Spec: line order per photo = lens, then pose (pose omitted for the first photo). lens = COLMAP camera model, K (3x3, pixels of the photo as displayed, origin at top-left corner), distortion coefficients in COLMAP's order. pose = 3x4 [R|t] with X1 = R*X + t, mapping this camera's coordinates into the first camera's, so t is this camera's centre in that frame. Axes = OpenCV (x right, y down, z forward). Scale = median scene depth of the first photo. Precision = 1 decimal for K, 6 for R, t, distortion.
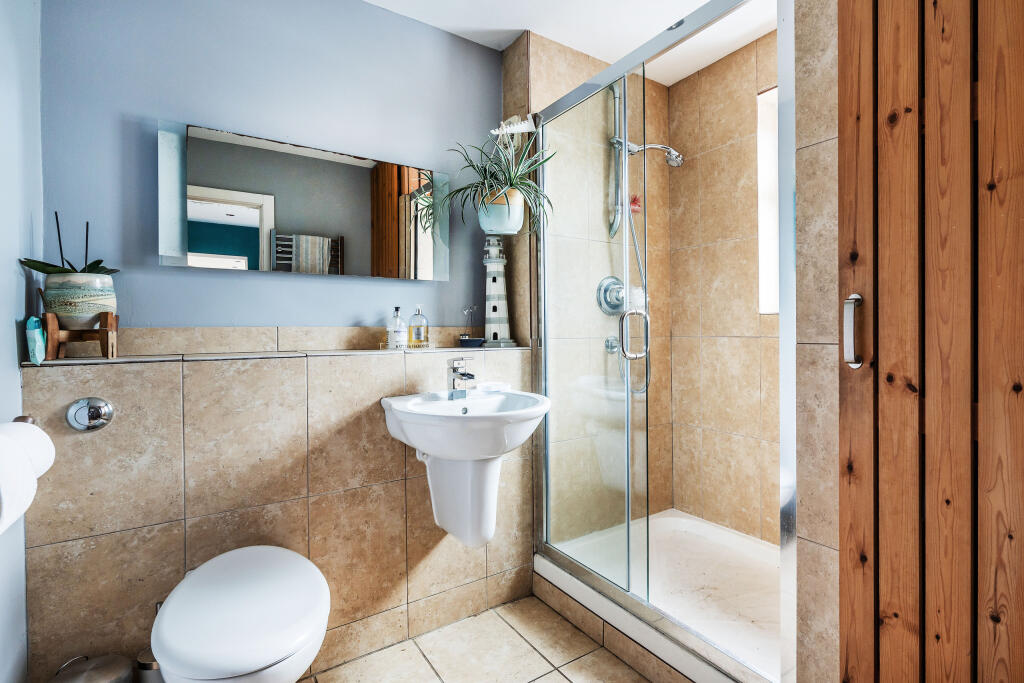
lens RADIAL K [[479.7, 0, 510.7], [0, 479.7, 339.7], [0, 0, 1]] dist [-0.004308, -0.000991]
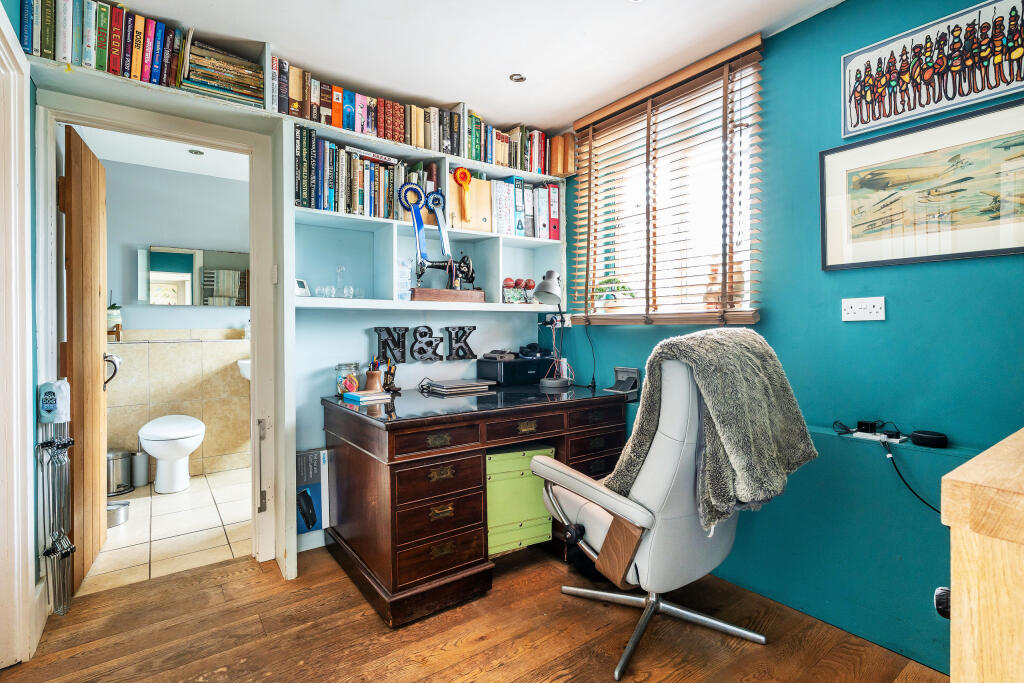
lens RADIAL K [[479.7, 0, 513.0], [0, 479.7, 335.0], [0, 0, 1]] dist [-0.004308, -0.000991]
pose [[0.997776, 0.003931, 0.066543, 0.939553], [-0.004050, 0.999990, 0.001653, -0.008540], [-0.066535, -0.001919, 0.997782, -1.450855]]
